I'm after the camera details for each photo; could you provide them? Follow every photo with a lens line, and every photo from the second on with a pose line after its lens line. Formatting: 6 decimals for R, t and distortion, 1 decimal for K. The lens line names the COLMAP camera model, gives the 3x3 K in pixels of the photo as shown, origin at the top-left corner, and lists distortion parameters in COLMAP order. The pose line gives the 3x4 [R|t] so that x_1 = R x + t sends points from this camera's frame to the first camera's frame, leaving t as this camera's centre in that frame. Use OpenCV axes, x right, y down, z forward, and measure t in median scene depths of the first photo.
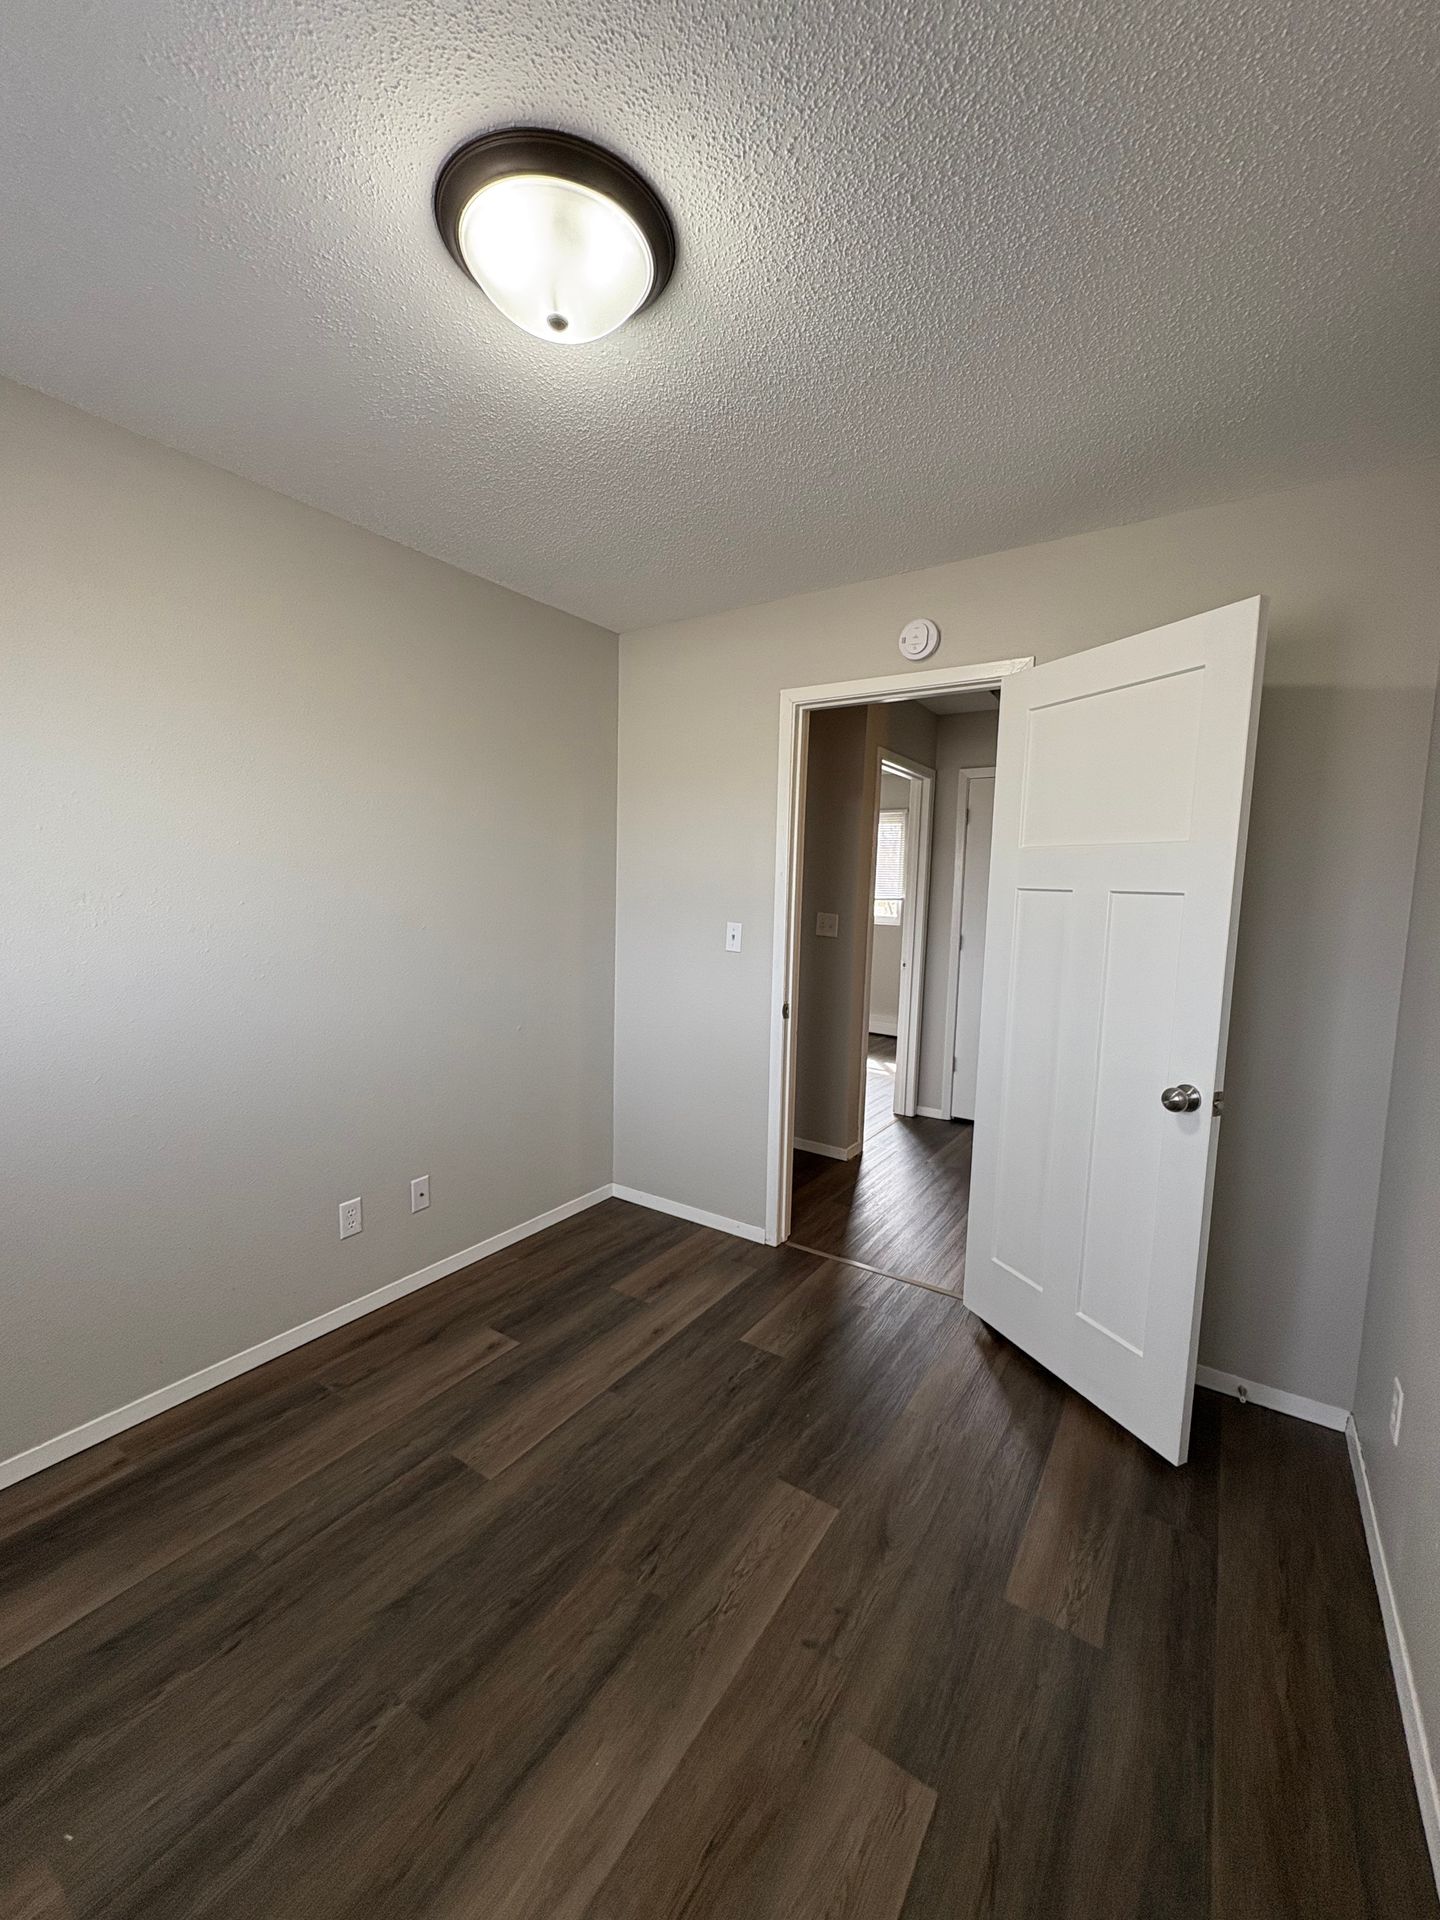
lens RADIAL K [[762.9, 0, 721.0], [0, 762.9, 963.3], [0, 0, 1]] dist [0.000583, 0.000188]
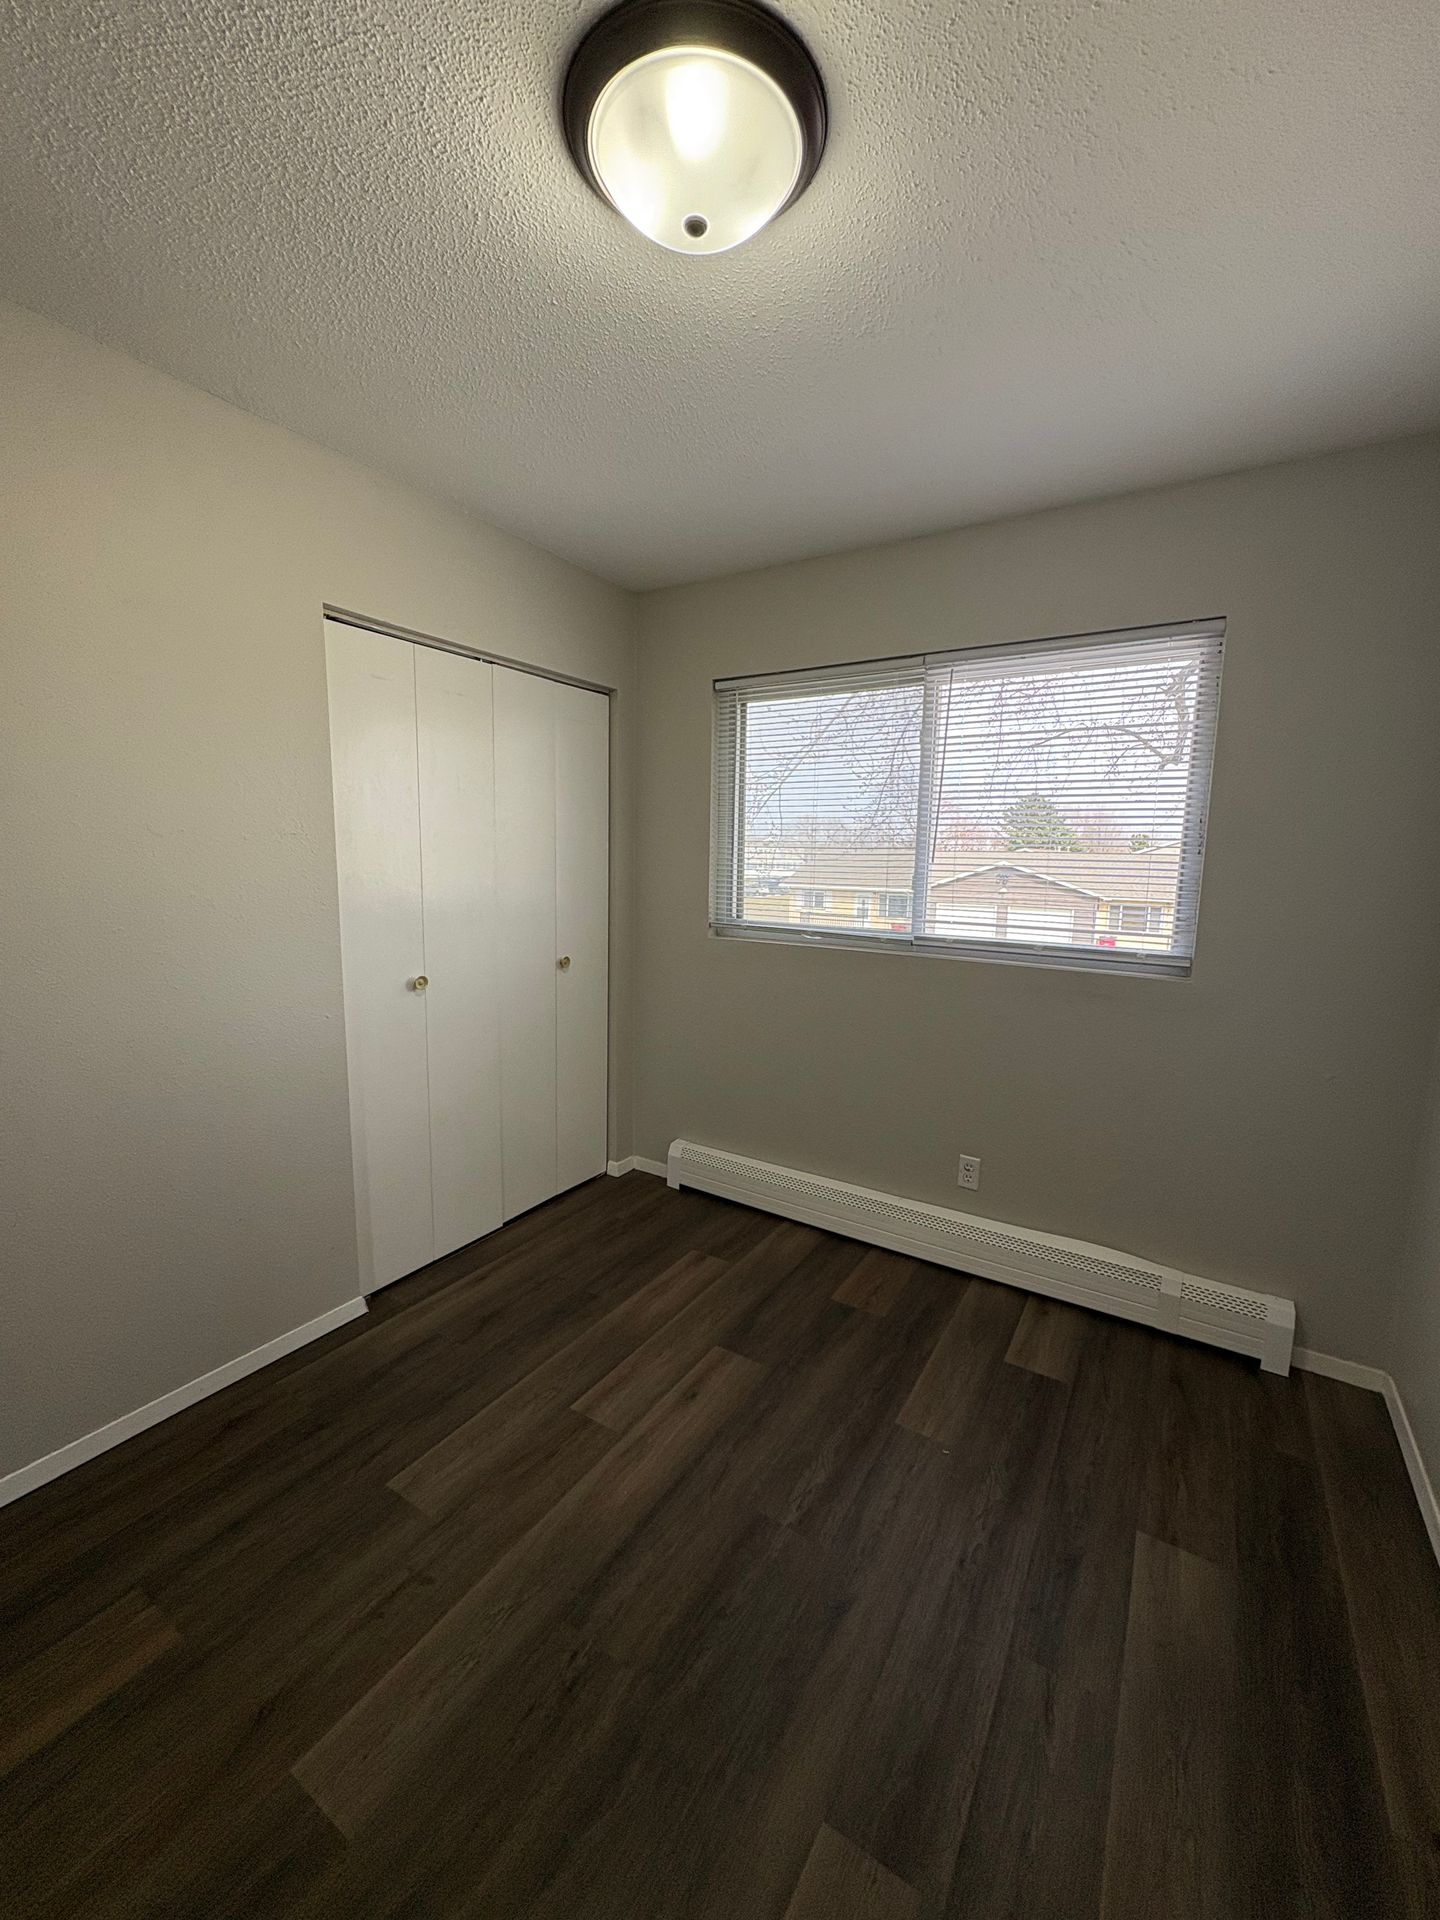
lens RADIAL K [[762.9, 0, 720.4], [0, 762.9, 954.8], [0, 0, 1]] dist [0.000583, 0.000188]
pose [[-0.998771, -0.037021, -0.032941, -0.215011], [-0.043458, 0.973795, 0.223236, -0.191863], [0.023813, 0.224393, -0.974208, 1.811358]]
